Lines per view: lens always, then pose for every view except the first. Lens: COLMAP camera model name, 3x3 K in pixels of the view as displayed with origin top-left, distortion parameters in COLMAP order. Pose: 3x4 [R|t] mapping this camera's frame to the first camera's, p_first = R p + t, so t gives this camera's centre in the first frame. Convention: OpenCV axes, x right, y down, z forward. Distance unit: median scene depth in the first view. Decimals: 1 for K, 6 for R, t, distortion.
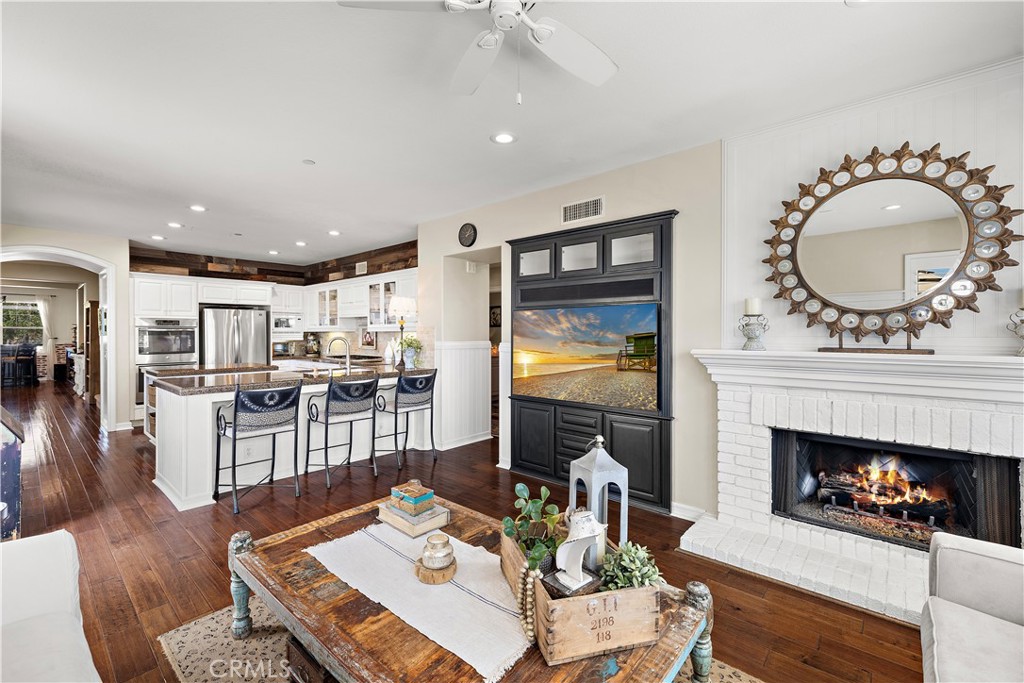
lens RADIAL K [[433.4, 0, 509.0], [0, 433.4, 331.8], [0, 0, 1]] dist [-0.000090, 0.000182]
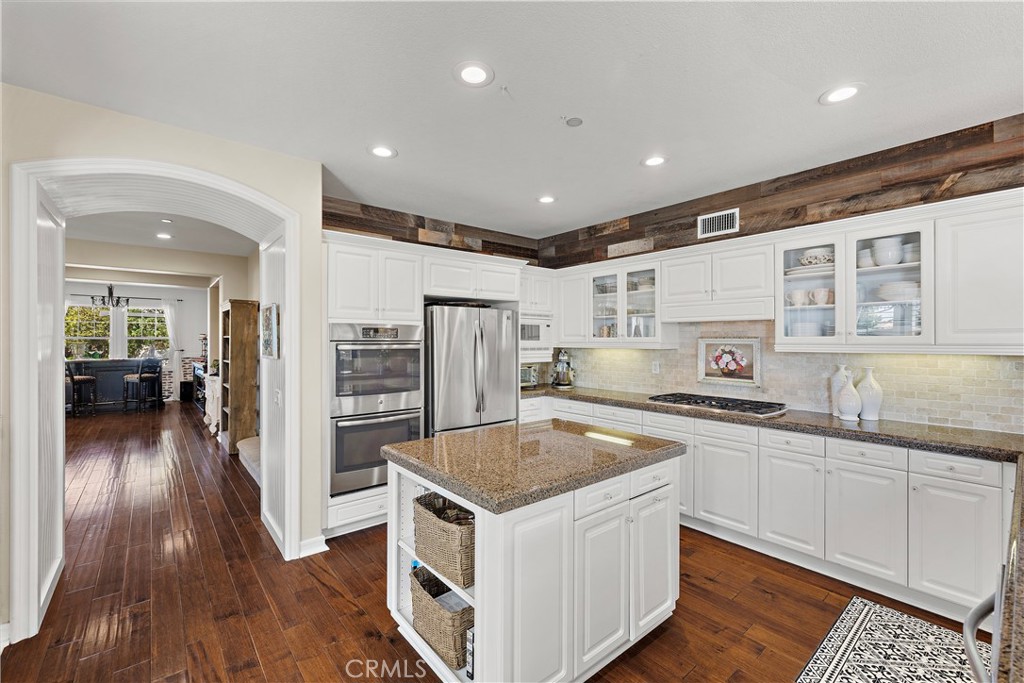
lens RADIAL K [[432.0, 0, 508.7], [0, 432.0, 337.1], [0, 0, 1]] dist [-0.001045, -0.000401]
pose [[0.988007, 0.001071, -0.154407, -0.442762], [-0.002000, 0.999981, -0.005859, -0.010443], [0.154398, 0.006098, 0.987990, 0.411301]]
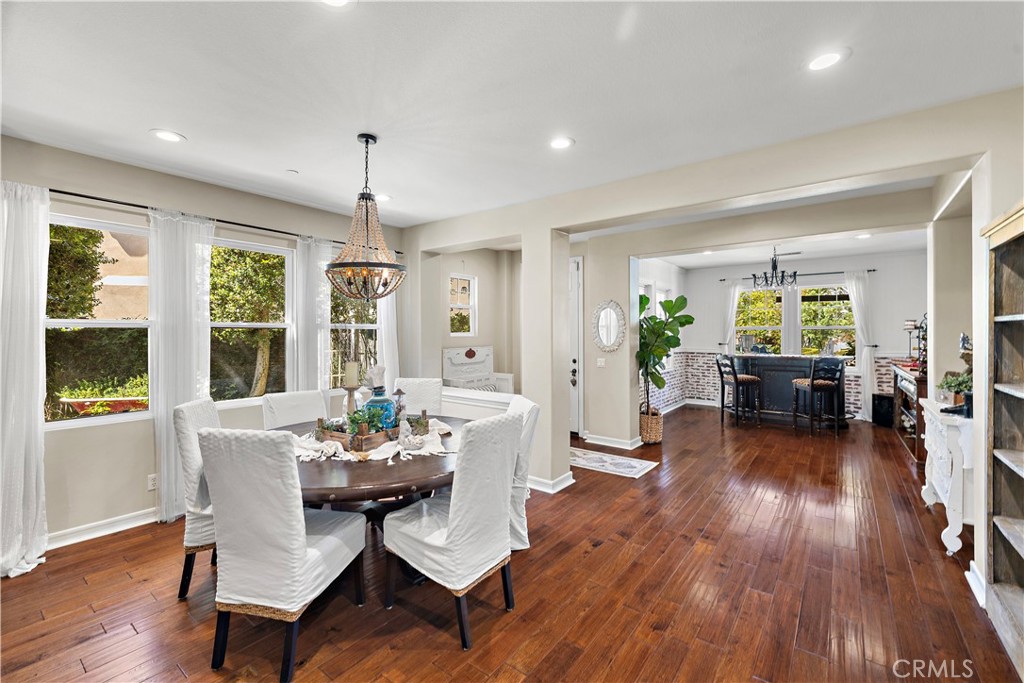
lens RADIAL K [[432.0, 0, 508.7], [0, 432.0, 337.1], [0, 0, 1]] dist [-0.001045, -0.000401]
pose [[0.062989, 0.011356, -0.997950, -0.790820], [0.004159, 0.999924, 0.011641, -0.007431], [0.998006, -0.004883, 0.062937, 0.748730]]
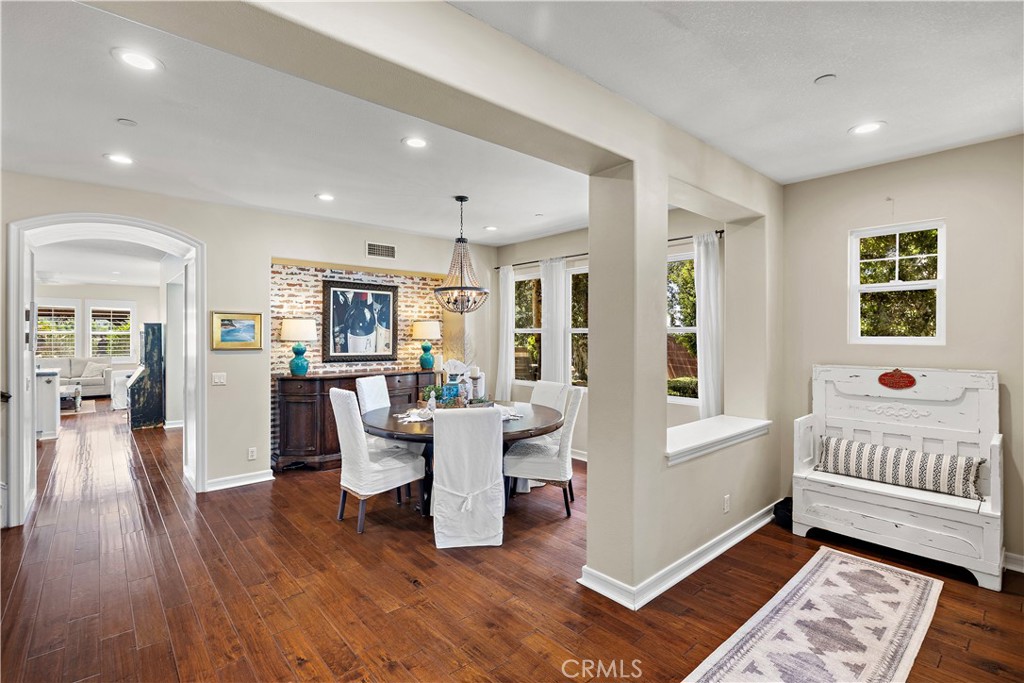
lens RADIAL K [[479.2, 0, 512.0], [0, 479.2, 341.5], [0, 0, 1]] dist [-0.000539, 0.000022]
pose [[-0.992113, -0.001911, 0.125332, -2.180591], [-0.000568, 0.999942, 0.010756, -0.007325], [-0.125345, 0.010600, -0.992057, 2.026036]]
